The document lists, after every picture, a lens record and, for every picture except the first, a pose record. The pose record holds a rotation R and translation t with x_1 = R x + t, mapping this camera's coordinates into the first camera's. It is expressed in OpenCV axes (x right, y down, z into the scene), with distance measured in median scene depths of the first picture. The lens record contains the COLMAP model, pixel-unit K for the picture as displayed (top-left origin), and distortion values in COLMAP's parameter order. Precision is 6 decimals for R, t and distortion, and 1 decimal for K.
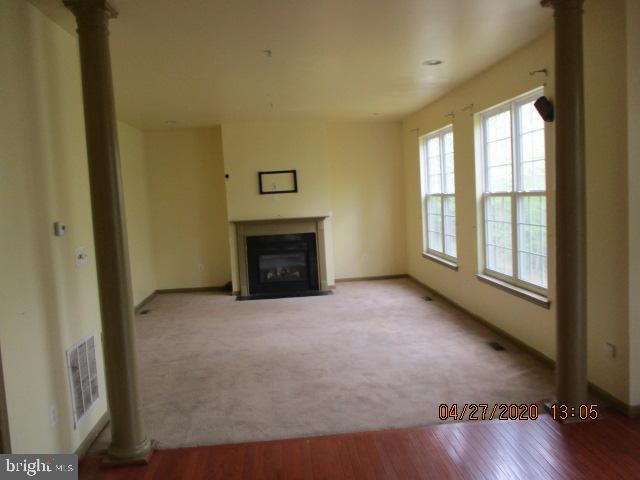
lens RADIAL K [[546.9, 0, 320.0], [0, 546.9, 240.0], [0, 0, 1]] dist [0.000004, 0.001357]
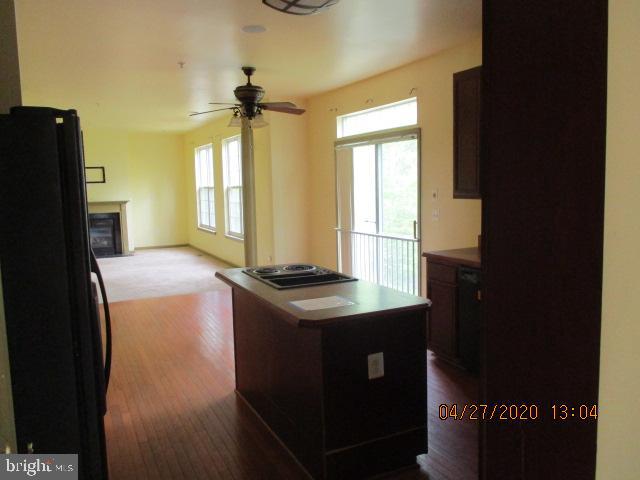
lens RADIAL K [[546.9, 0, 320.0], [0, 546.9, 240.0], [0, 0, 1]] dist [0.000004, 0.001357]
pose [[0.934882, -0.006859, 0.354892, -0.026877], [0.003197, 0.999935, 0.010905, 0.044687], [-0.354944, -0.009060, 0.934844, -0.498840]]
